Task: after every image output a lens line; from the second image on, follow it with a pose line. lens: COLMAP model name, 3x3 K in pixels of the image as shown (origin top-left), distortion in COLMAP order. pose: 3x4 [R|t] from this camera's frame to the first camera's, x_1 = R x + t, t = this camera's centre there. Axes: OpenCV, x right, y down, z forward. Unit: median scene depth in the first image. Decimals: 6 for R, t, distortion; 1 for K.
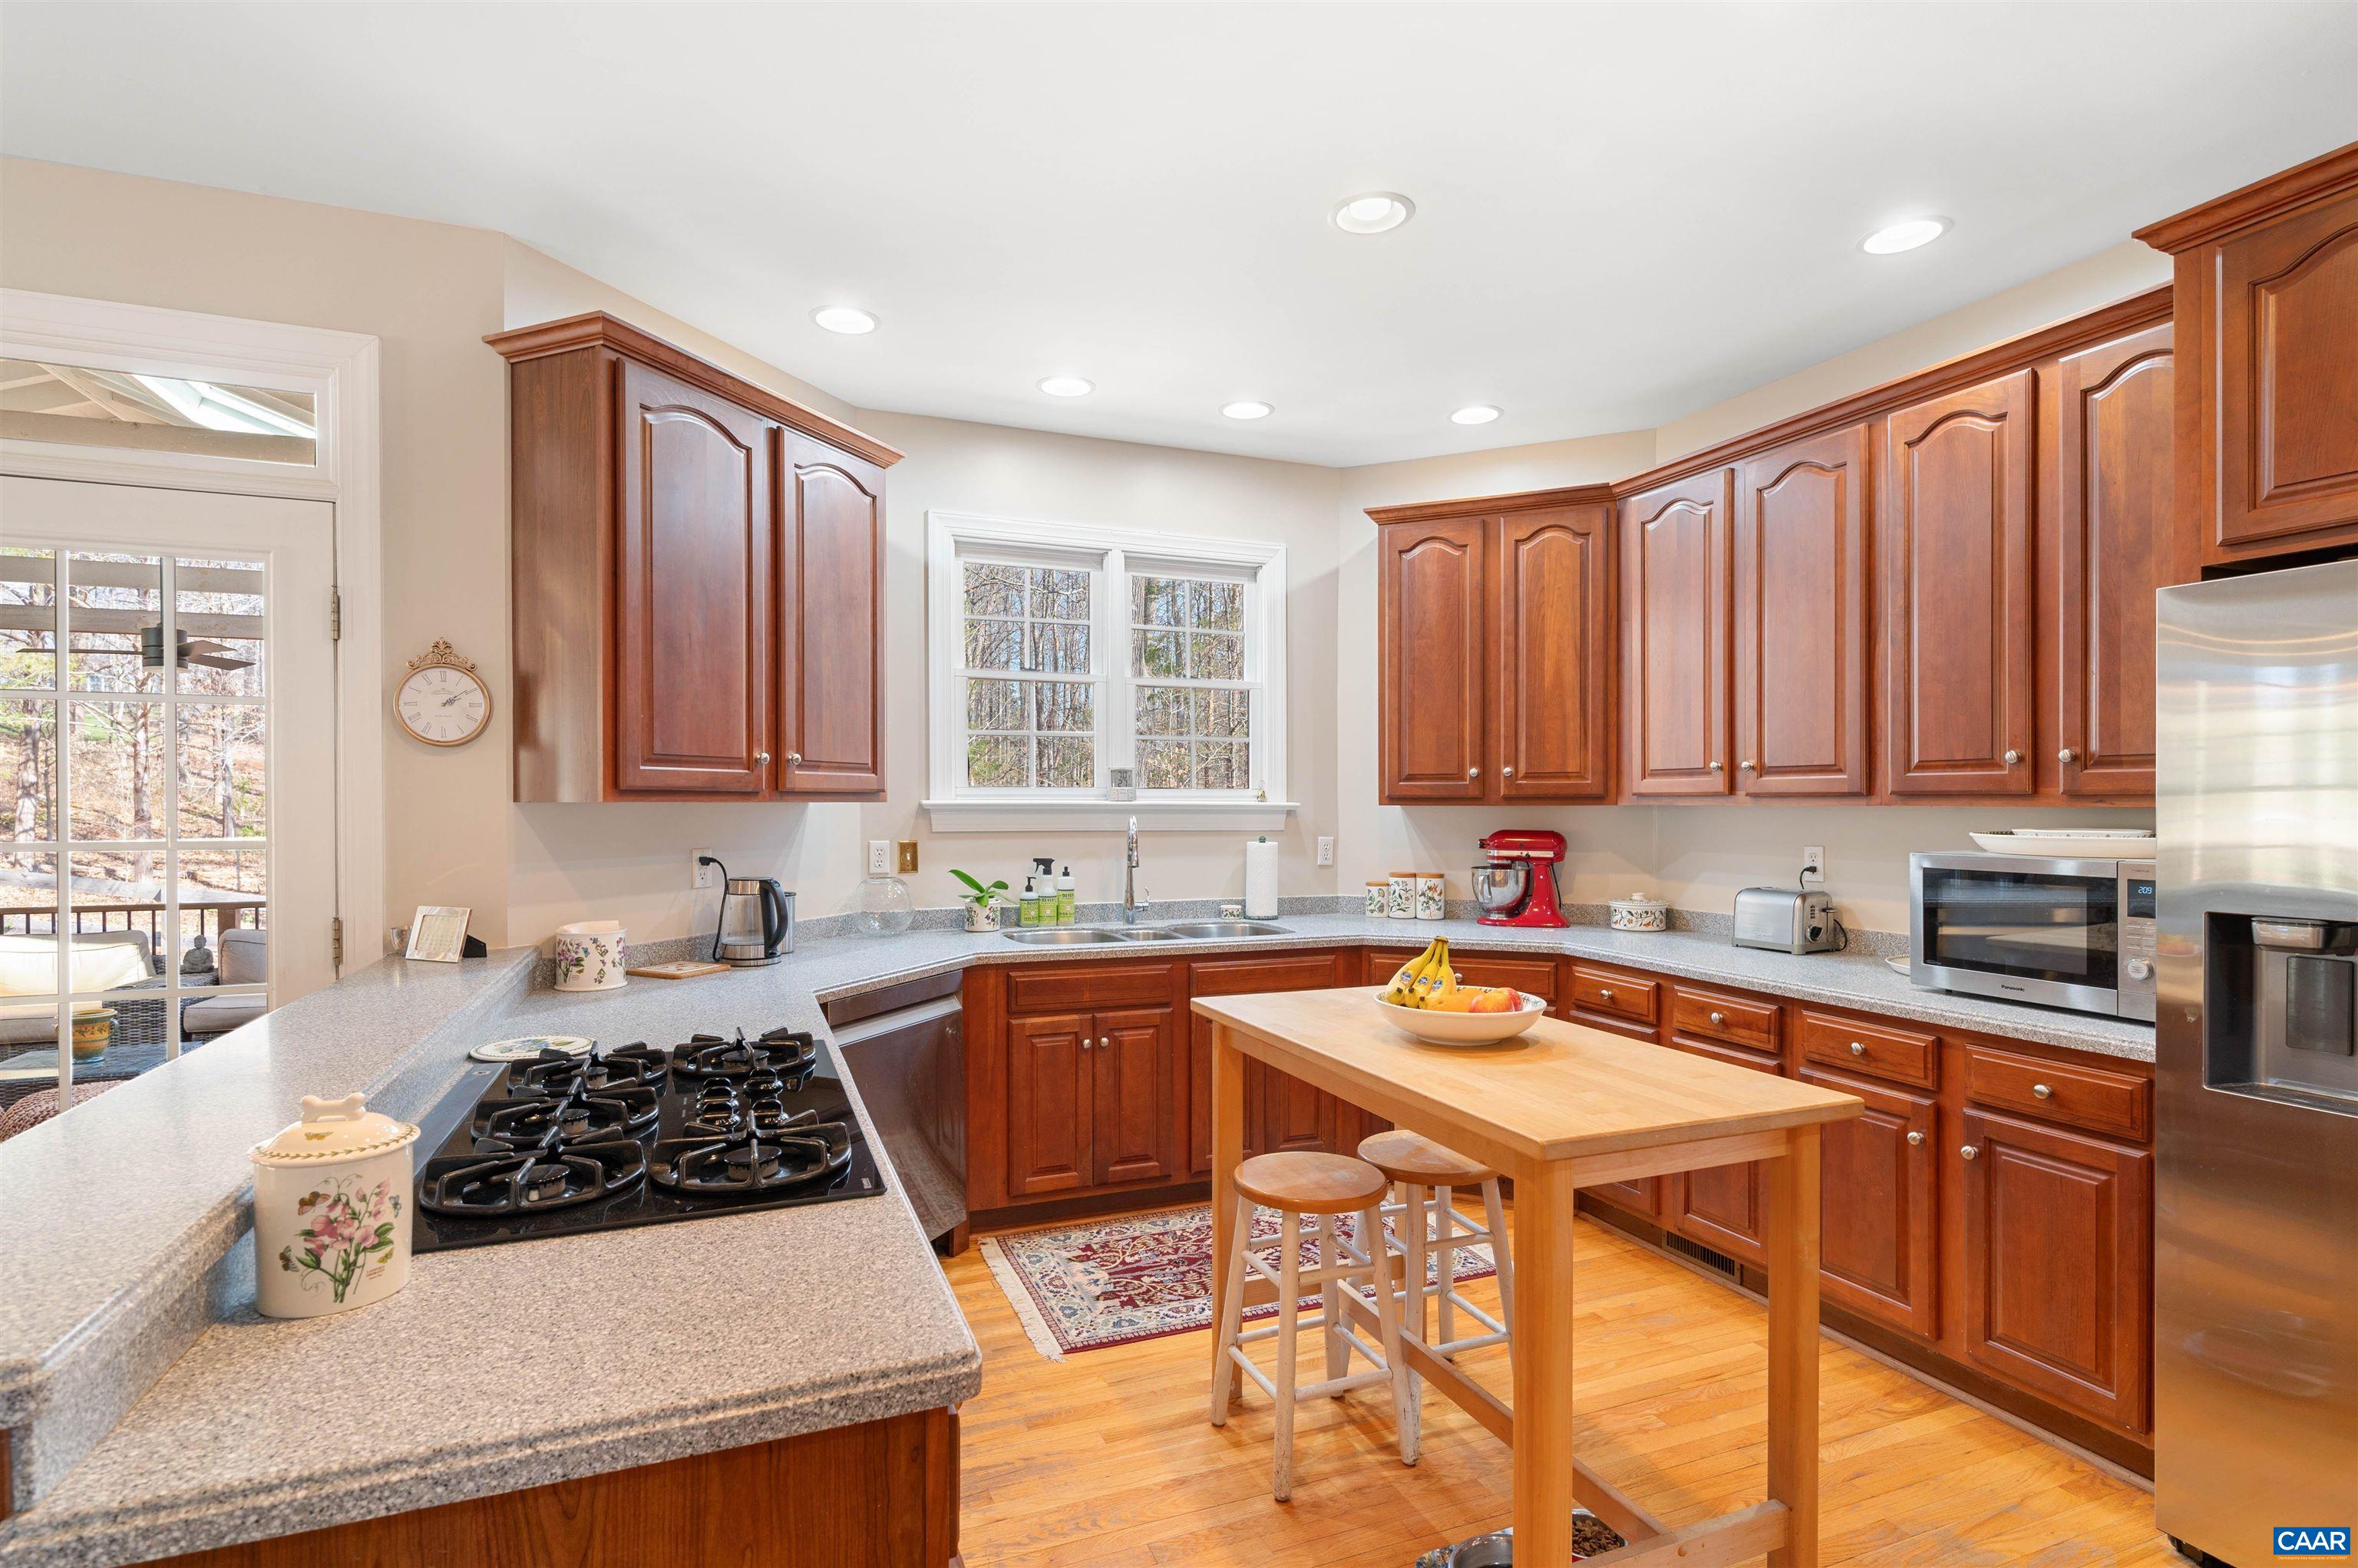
lens RADIAL K [[1141.0, 0, 1178.3], [0, 1141.0, 803.4], [0, 0, 1]] dist [-0.000067, -0.000073]
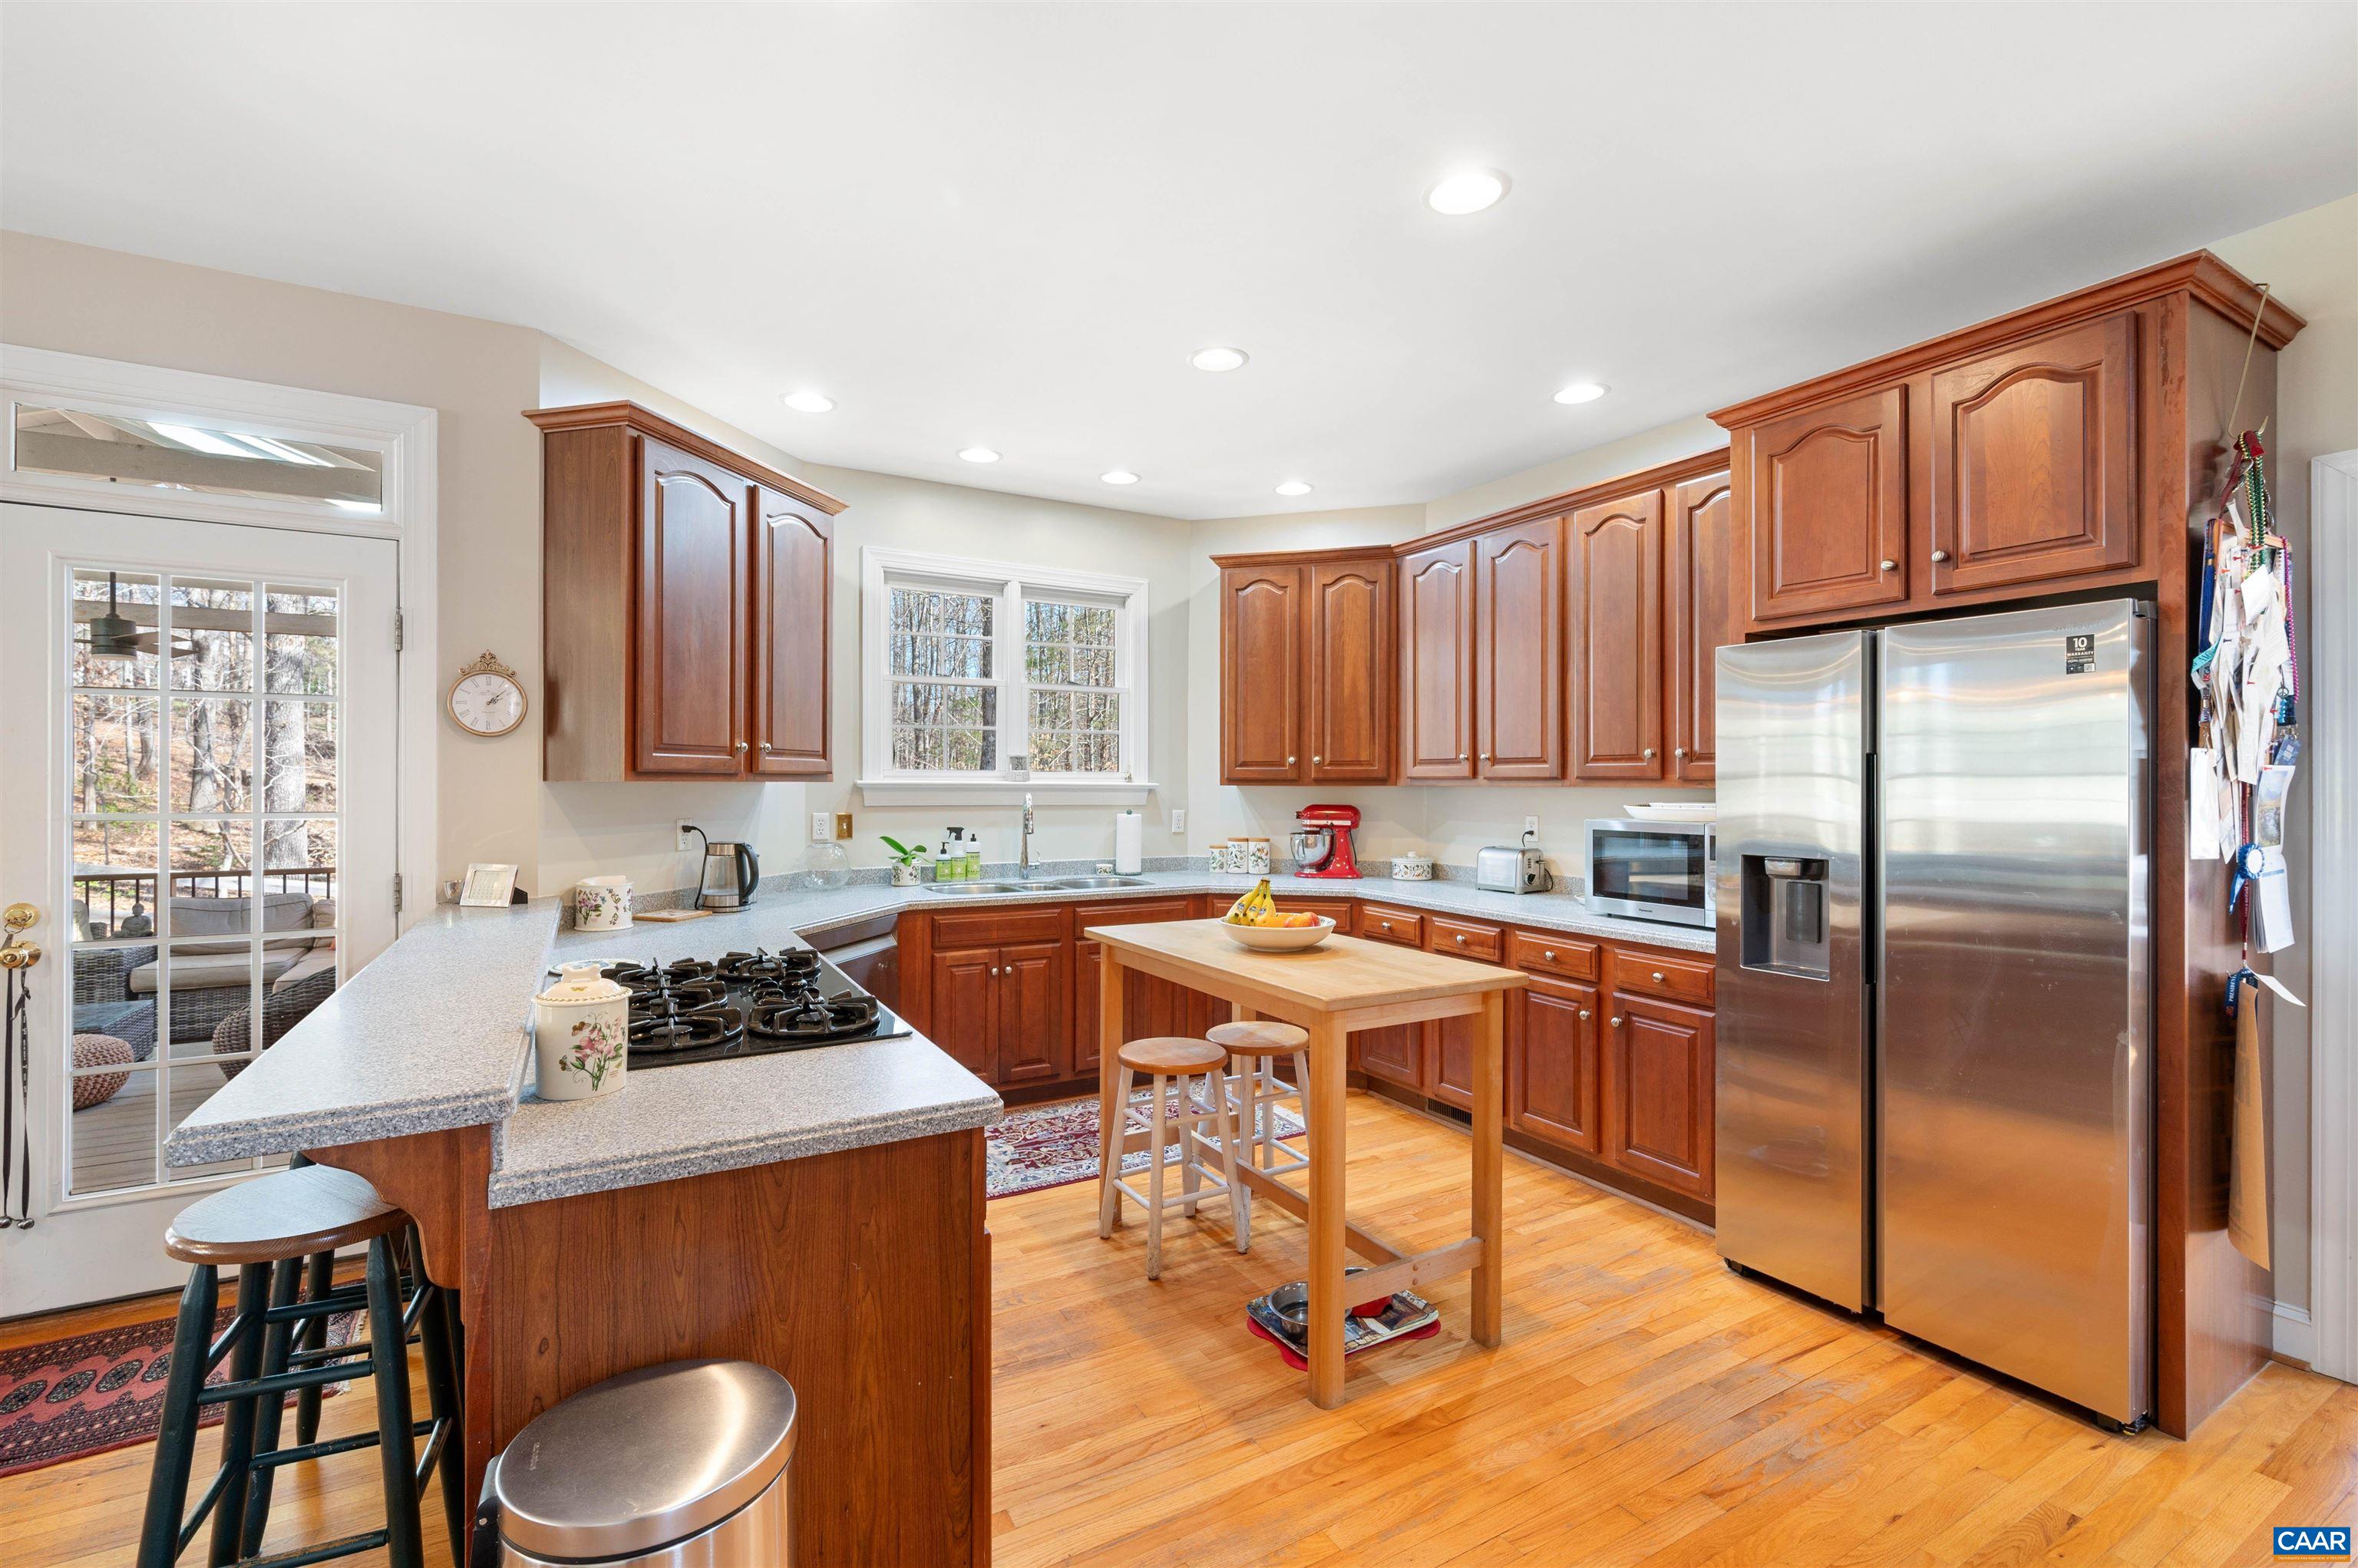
lens RADIAL K [[1013.1, 0, 1179.0], [0, 1013.1, 784.0], [0, 0, 1]] dist [0.000091, -0.000084]
pose [[0.990663, 0.002798, 0.136305, -0.042376], [-0.002879, 0.999996, 0.000396, -0.000380], [-0.136303, -0.000785, 0.990667, -0.205225]]
